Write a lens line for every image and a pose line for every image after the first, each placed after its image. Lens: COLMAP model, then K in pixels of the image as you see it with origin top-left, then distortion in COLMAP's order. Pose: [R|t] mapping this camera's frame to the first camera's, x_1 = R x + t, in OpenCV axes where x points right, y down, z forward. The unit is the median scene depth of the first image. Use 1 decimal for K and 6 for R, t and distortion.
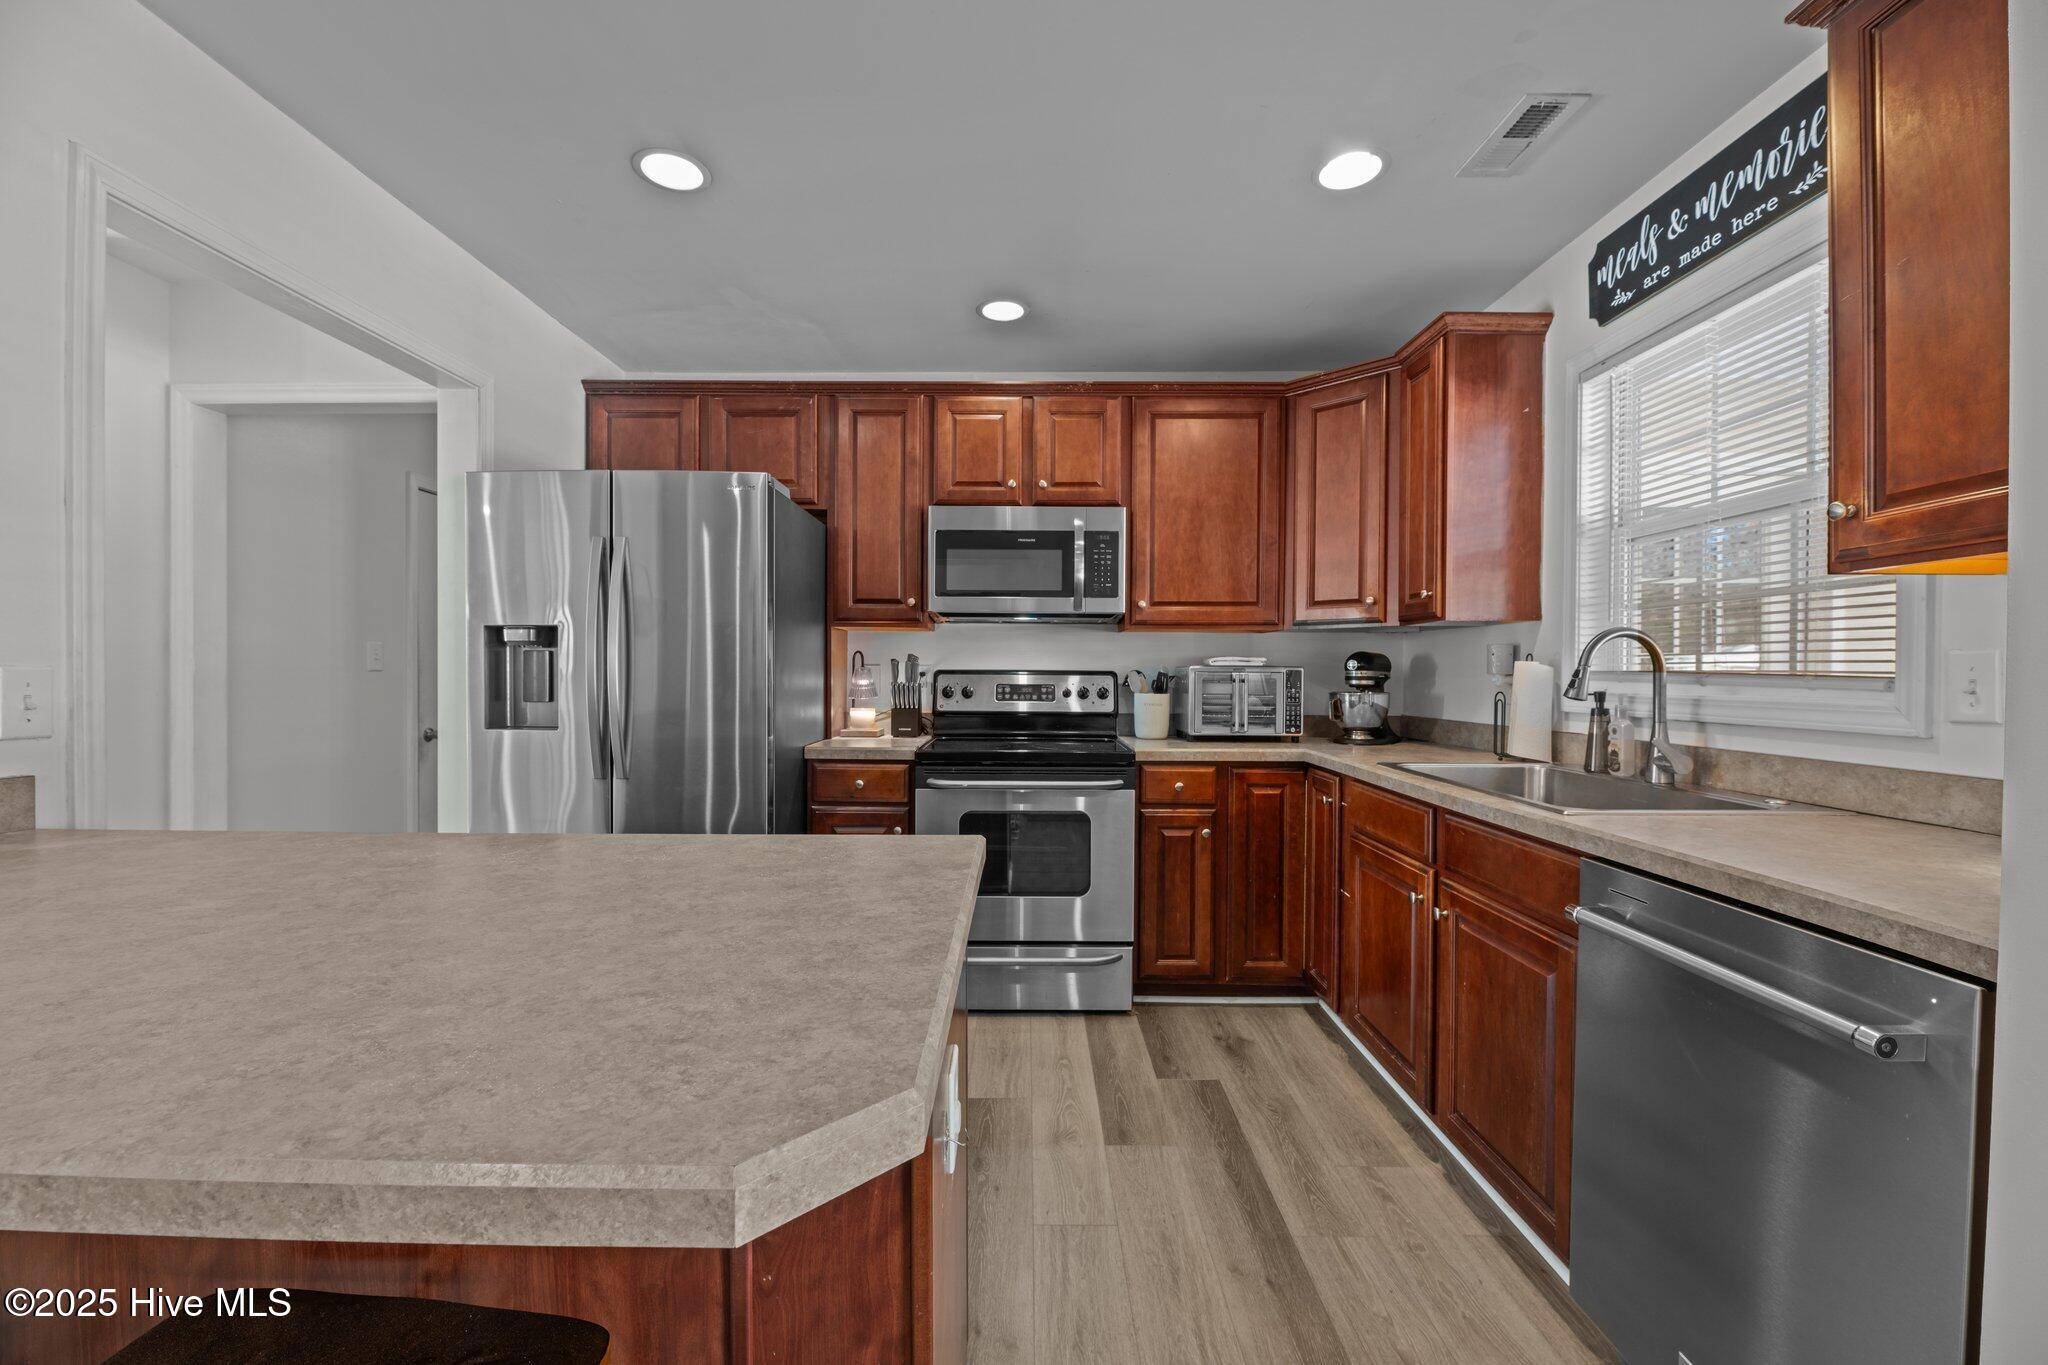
lens RADIAL K [[829.3, 0, 1015.8], [0, 829.3, 683.1], [0, 0, 1]] dist [0.000174, -0.002710]
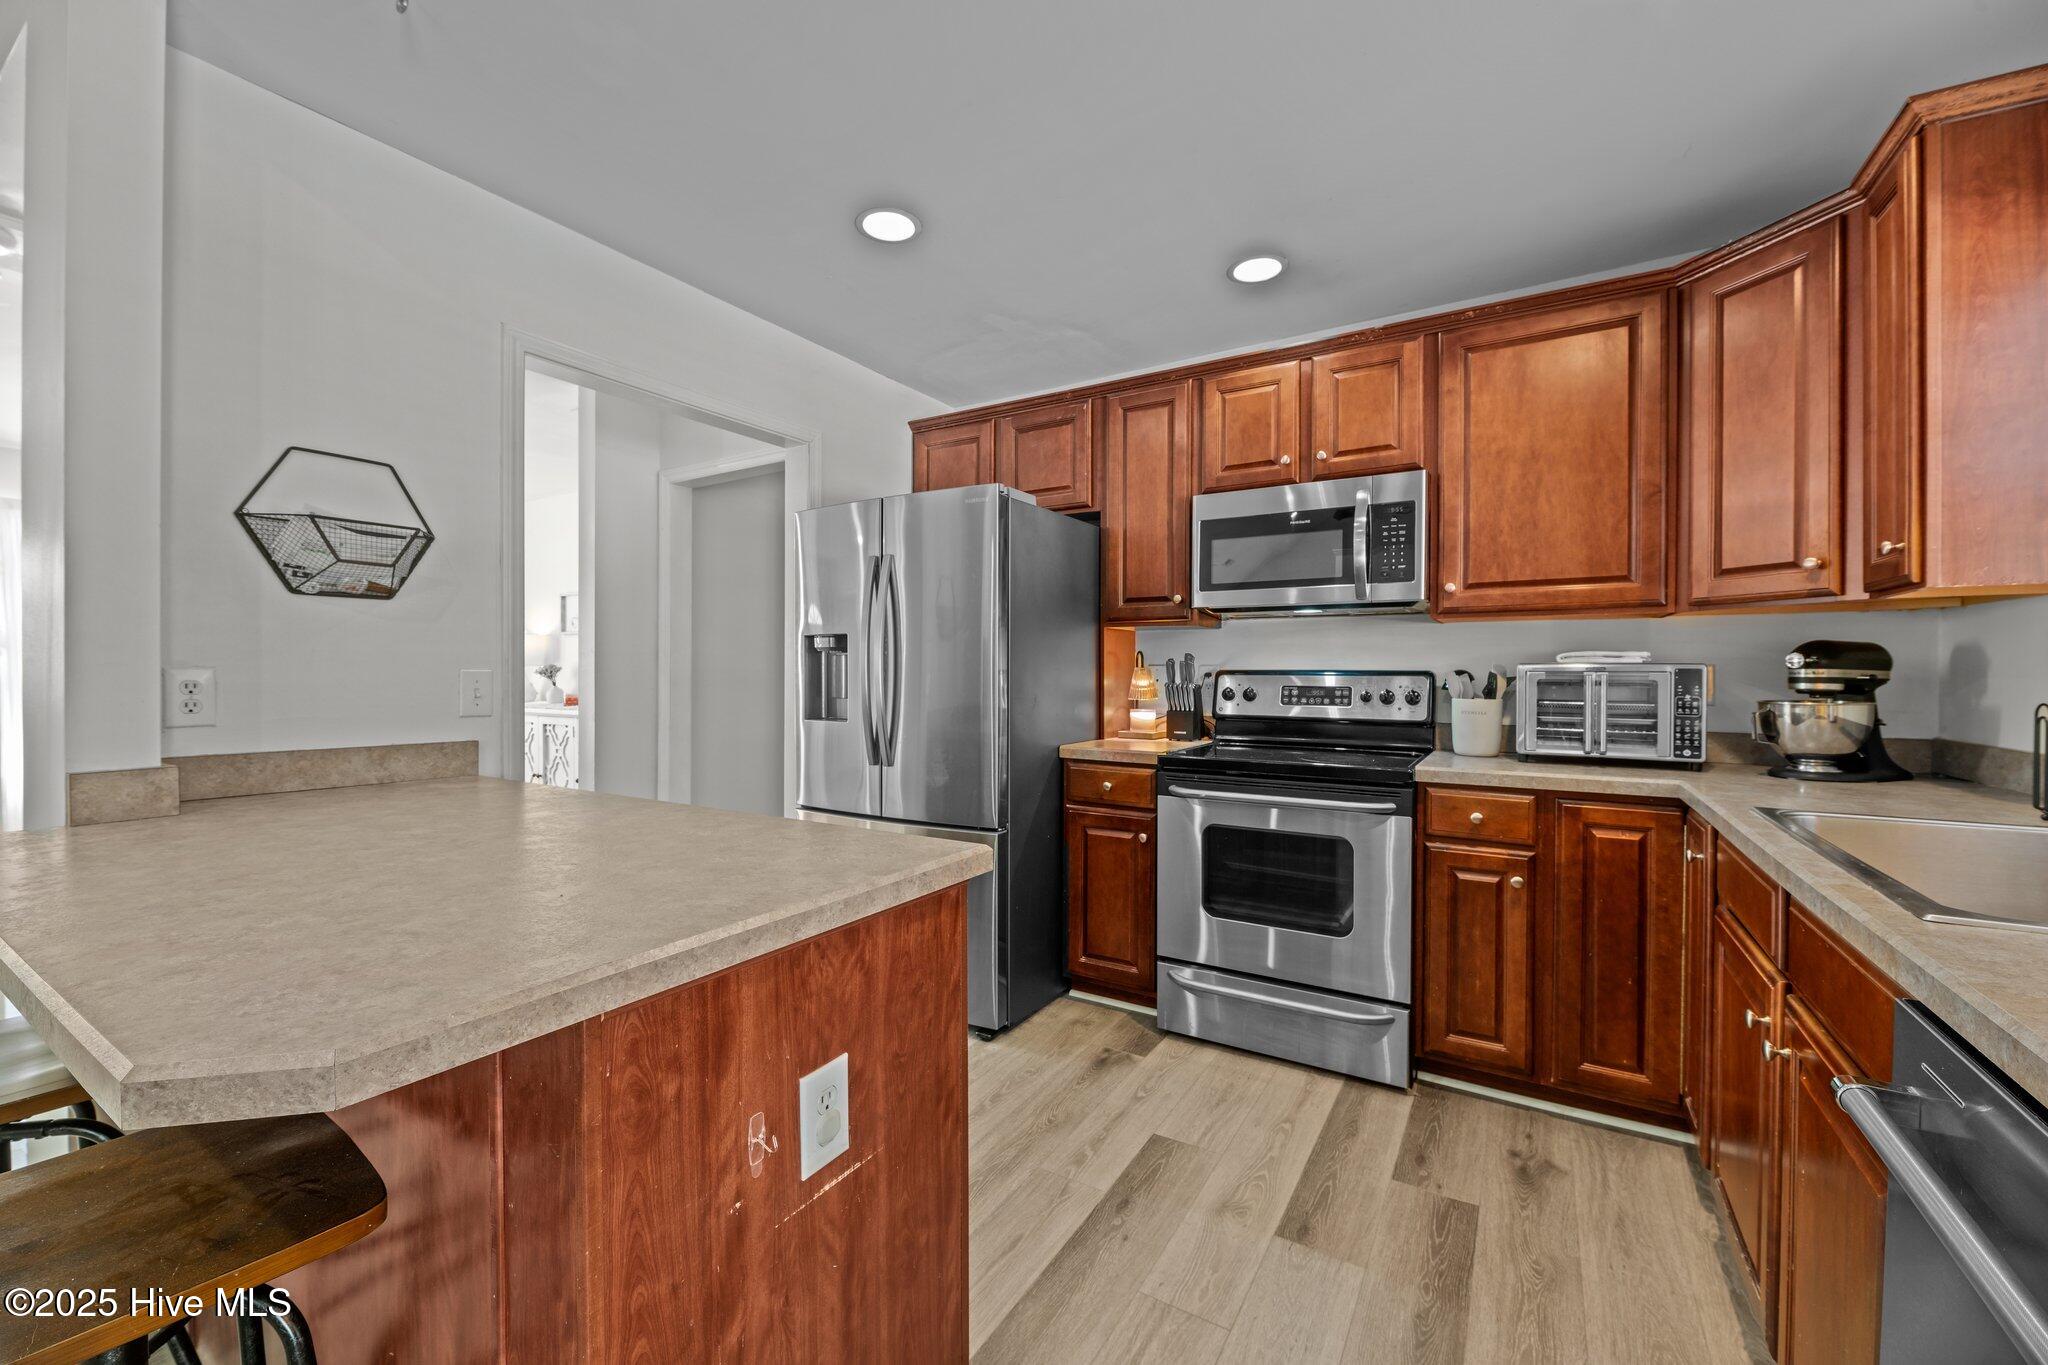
lens RADIAL K [[829.3, 0, 1012.3], [0, 829.3, 677.2], [0, 0, 1]] dist [0.000174, -0.002710]
pose [[0.850705, 0.000817, -0.525643, 0.229158], [-0.005044, 0.999965, -0.006610, -0.000775], [0.525619, 0.008275, 0.850680, 0.099882]]
